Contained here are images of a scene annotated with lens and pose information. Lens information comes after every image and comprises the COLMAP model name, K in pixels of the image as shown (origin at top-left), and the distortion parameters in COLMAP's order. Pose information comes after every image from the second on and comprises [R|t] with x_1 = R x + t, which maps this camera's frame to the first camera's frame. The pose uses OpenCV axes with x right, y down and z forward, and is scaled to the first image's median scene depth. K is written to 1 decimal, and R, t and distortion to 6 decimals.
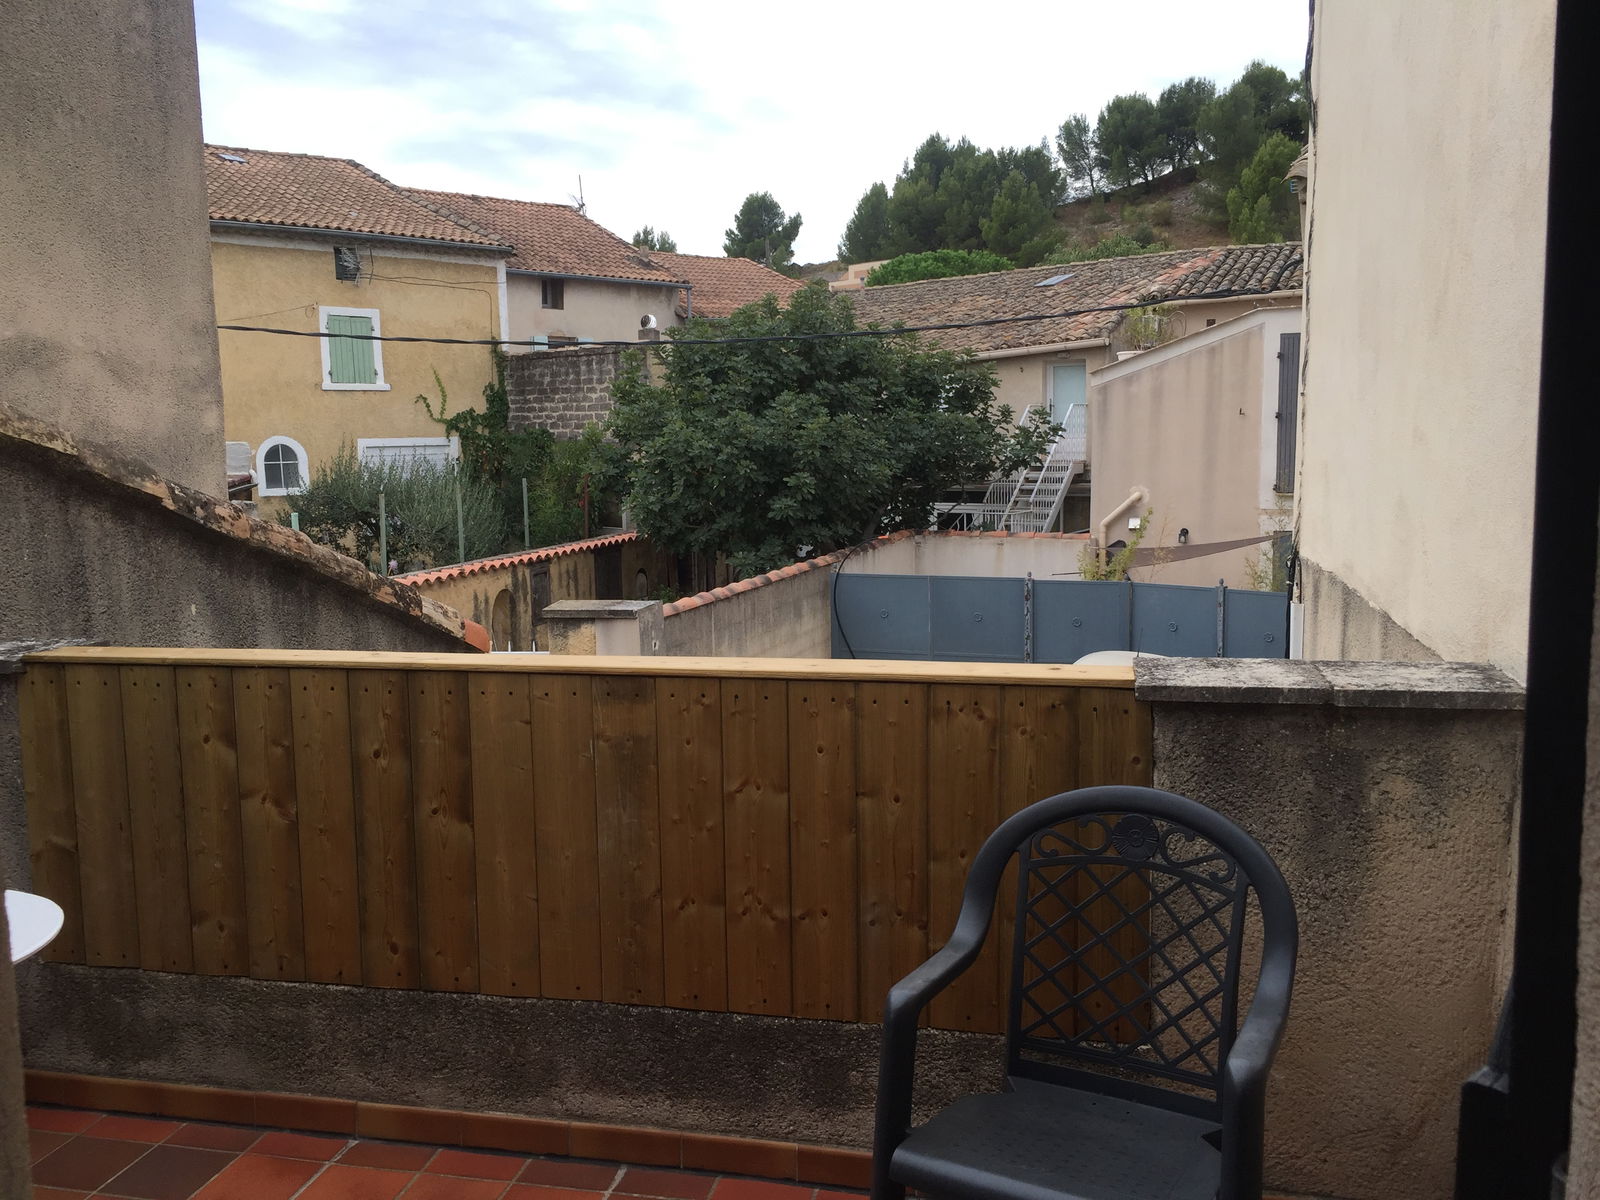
lens RADIAL K [[1400.7, 0, 801.3], [0, 1400.7, 595.2], [0, 0, 1]] dist [0.061712, -0.023474]
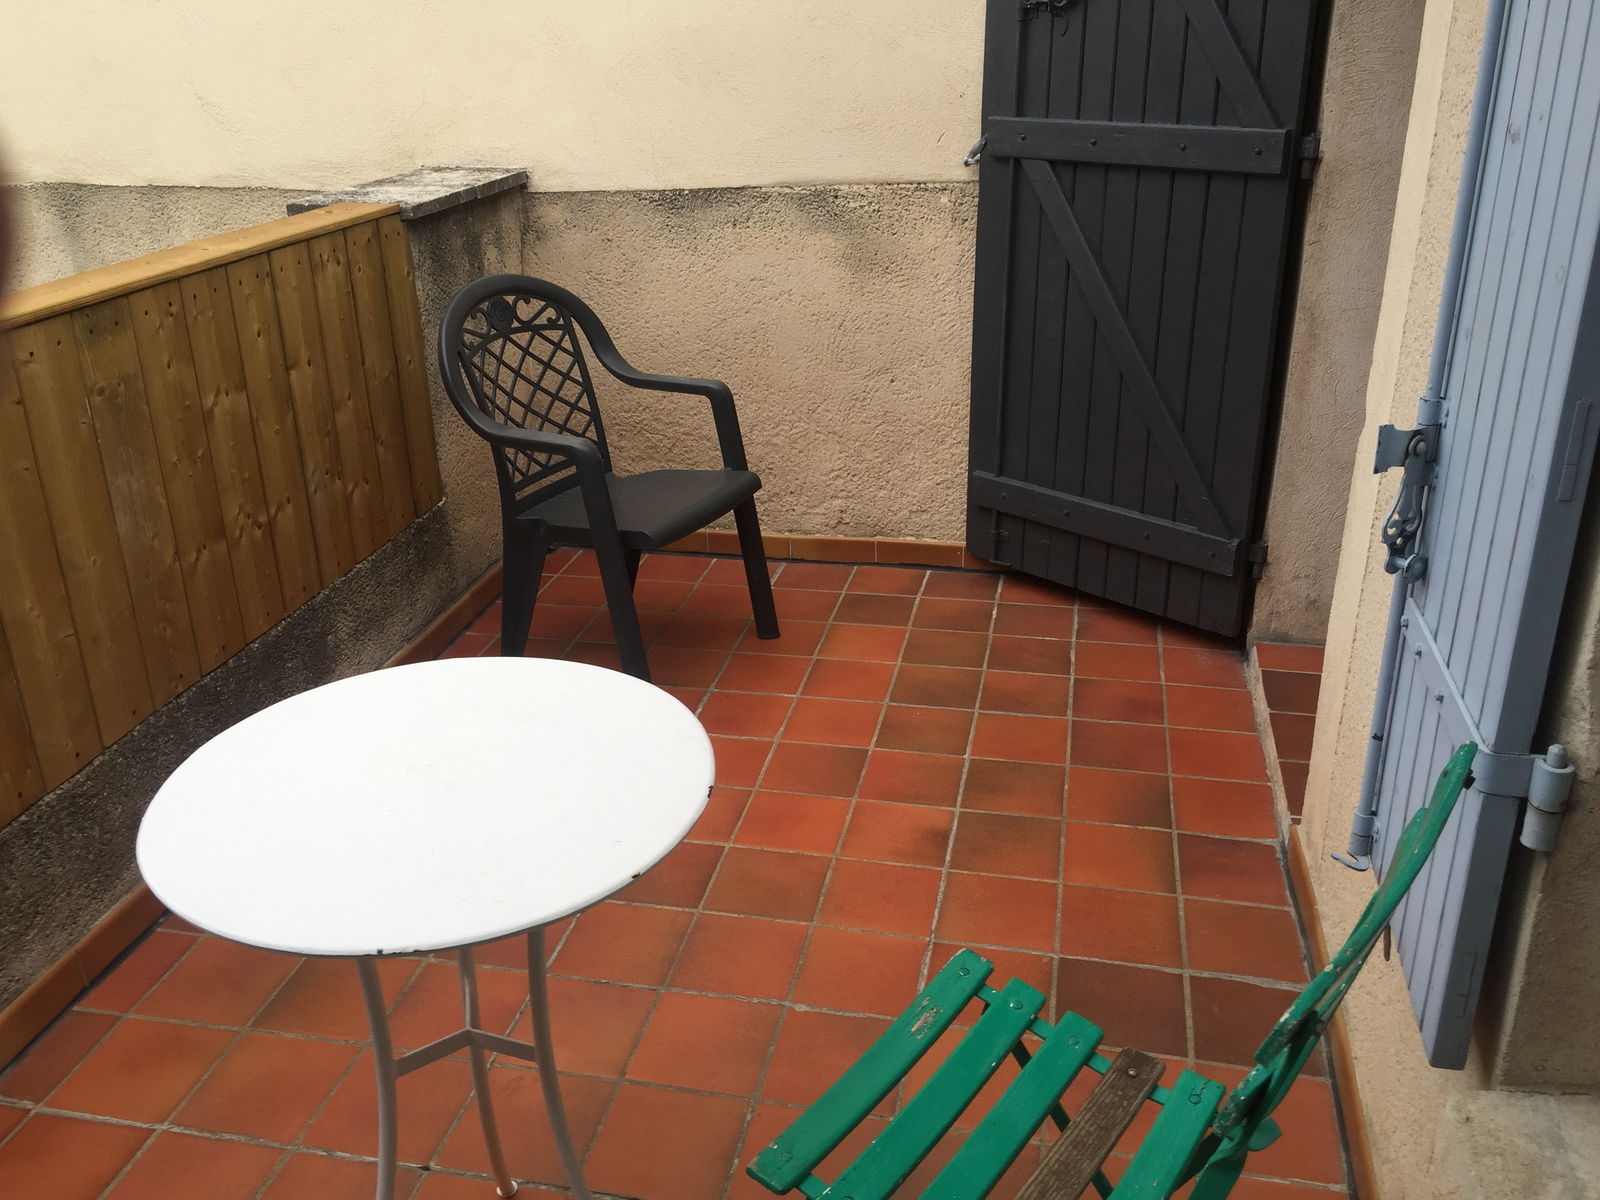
lens RADIAL K [[1400.7, 0, 799.5], [0, 1400.7, 601.9], [0, 0, 1]] dist [0.061712, -0.023474]
pose [[-0.012082, -0.383312, 0.923540, -0.934106], [0.138980, 0.913999, 0.381170, -0.038440], [-0.990221, 0.132959, 0.042230, 0.606247]]
